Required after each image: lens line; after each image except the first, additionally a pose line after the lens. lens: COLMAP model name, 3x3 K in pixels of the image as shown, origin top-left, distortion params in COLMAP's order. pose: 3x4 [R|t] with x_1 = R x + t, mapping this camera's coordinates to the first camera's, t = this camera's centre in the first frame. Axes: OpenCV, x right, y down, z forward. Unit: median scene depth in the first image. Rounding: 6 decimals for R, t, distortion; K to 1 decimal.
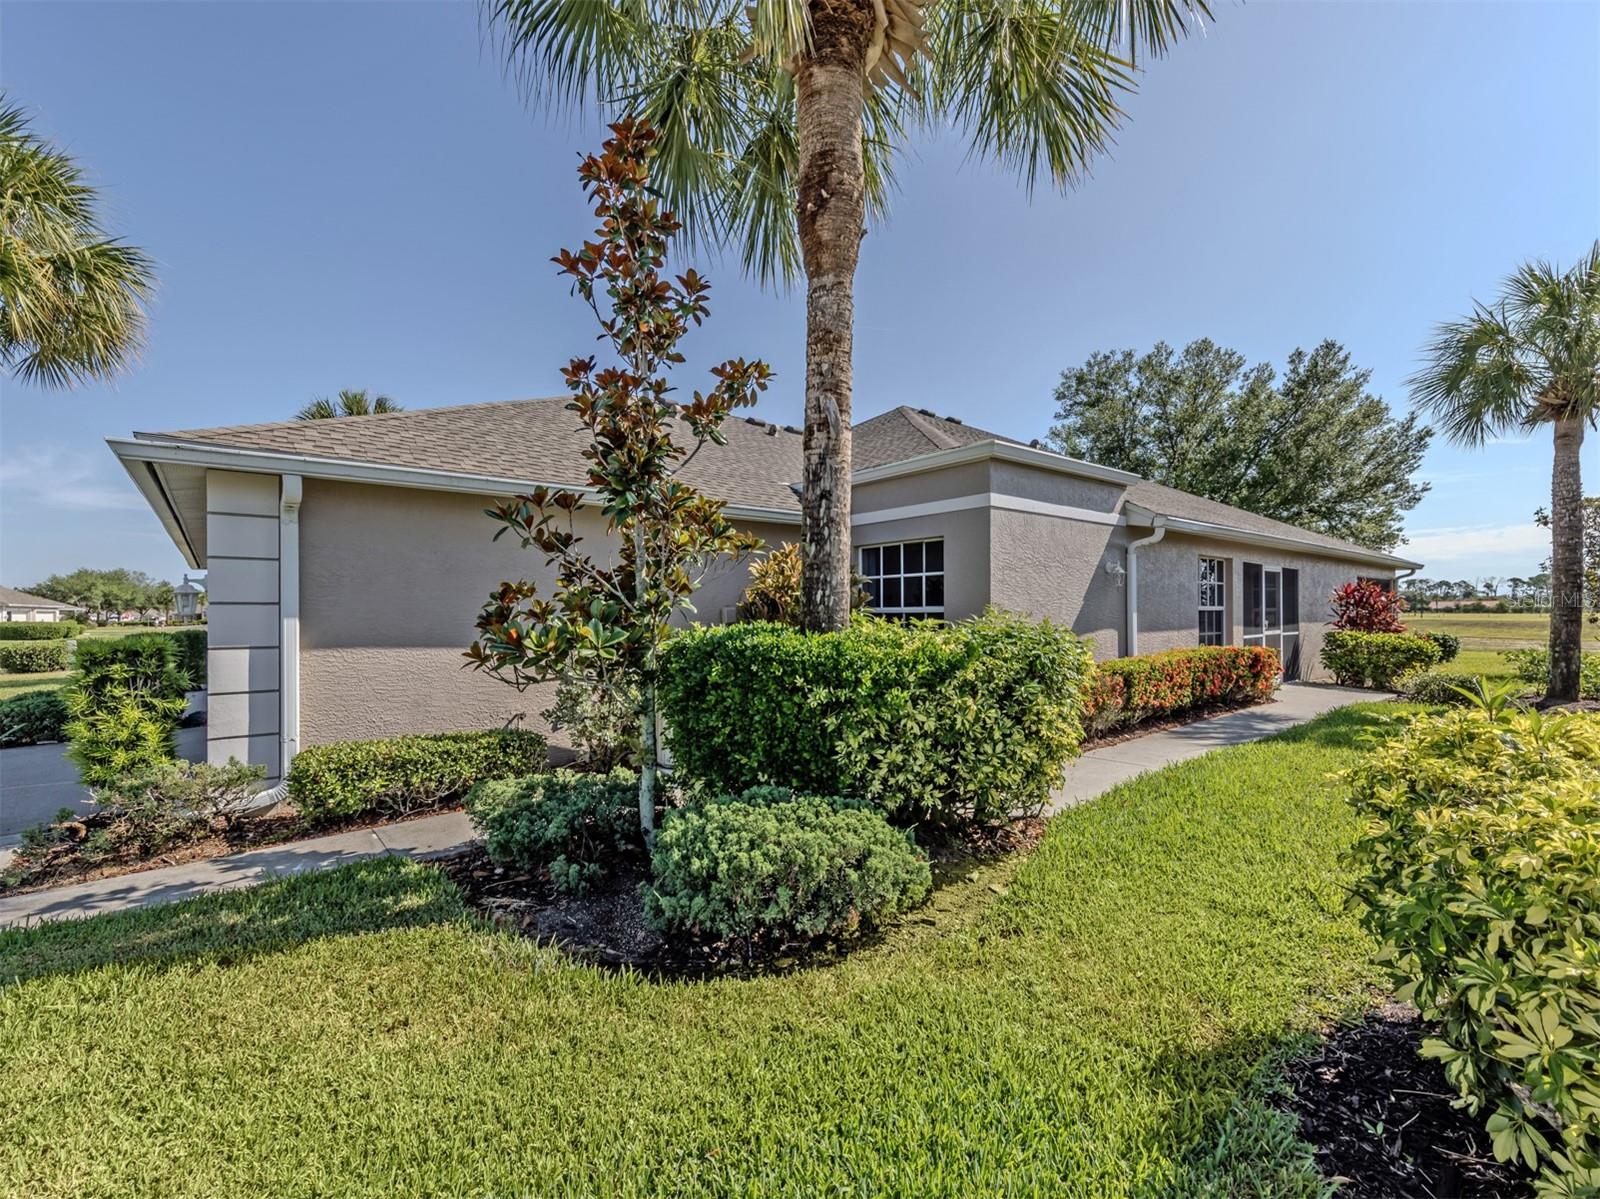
lens RADIAL K [[693.3, 0, 795.3], [0, 693.3, 607.7], [0, 0, 1]] dist [-0.000552, 0.000104]
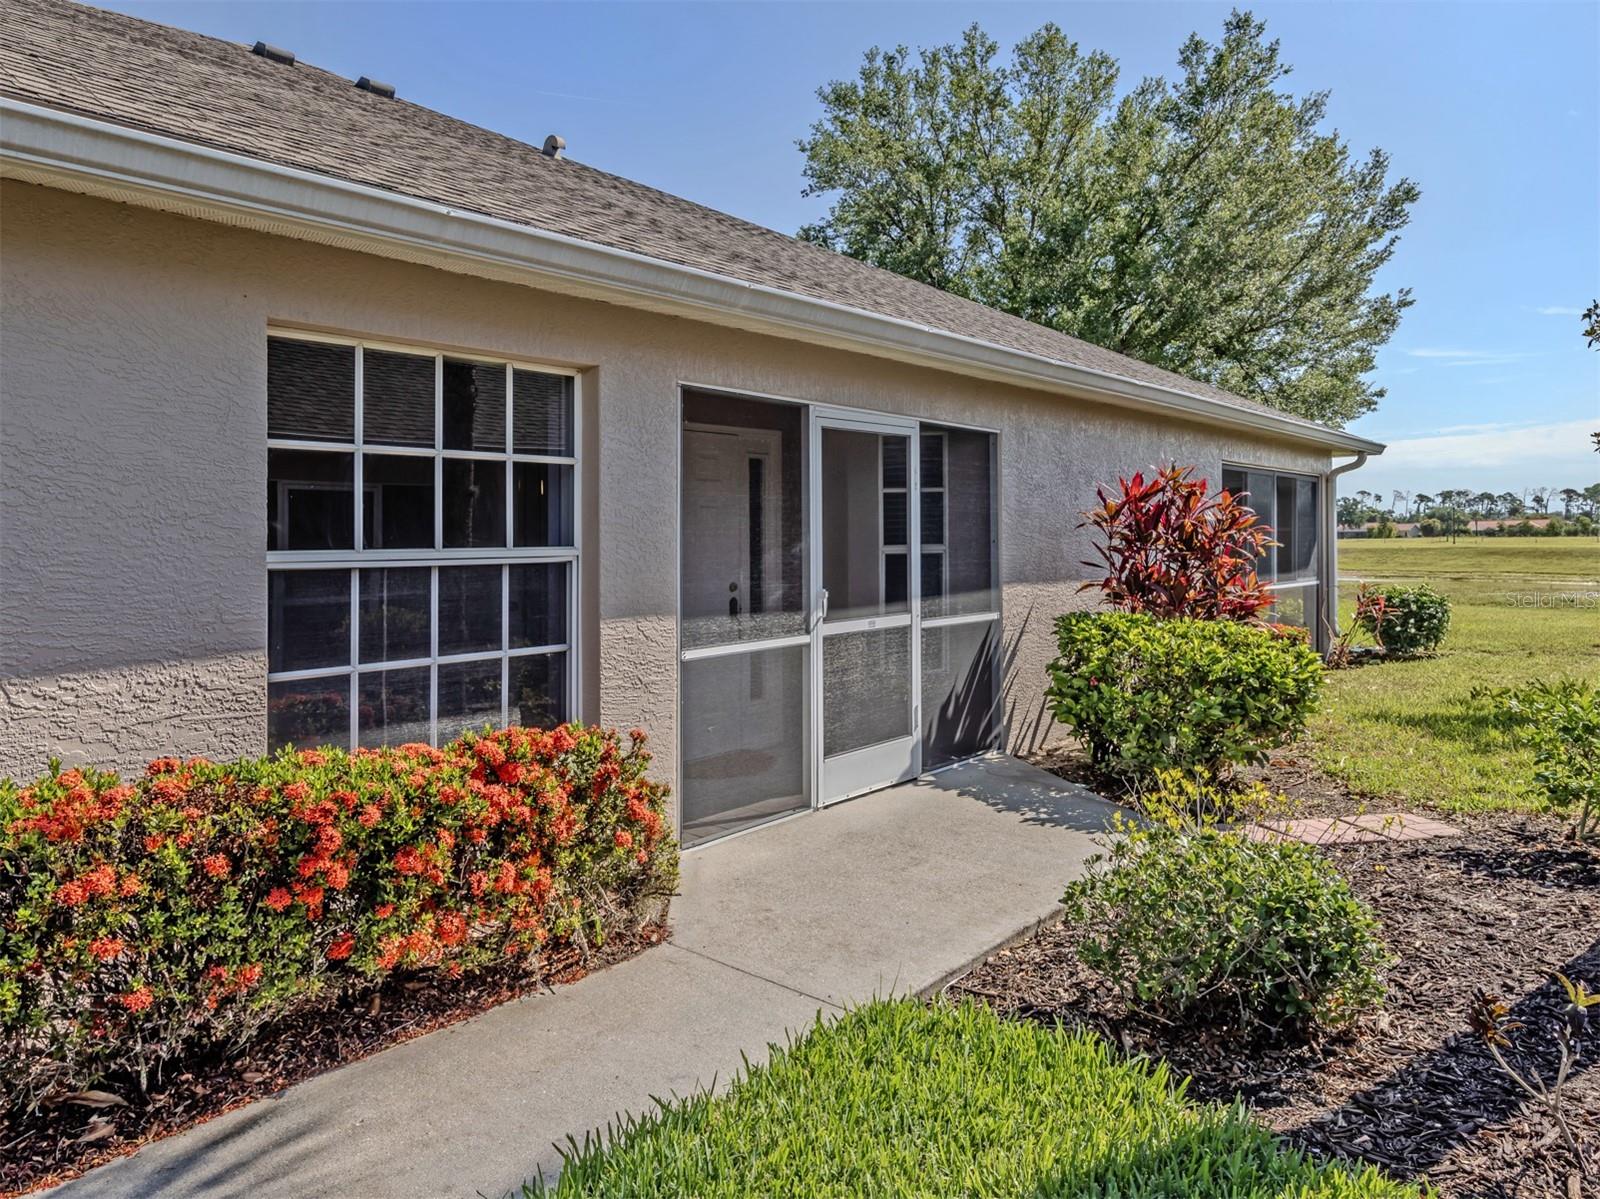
lens RADIAL K [[1067.2, 0, 795.9], [0, 1067.2, 538.7], [0, 0, 1]] dist [0.005532, -0.000121]
pose [[0.984055, -0.008486, 0.177663, 0.285890], [0.007952, 0.999961, 0.003716, -0.002626], [-0.177688, -0.002244, 0.984084, 0.264287]]
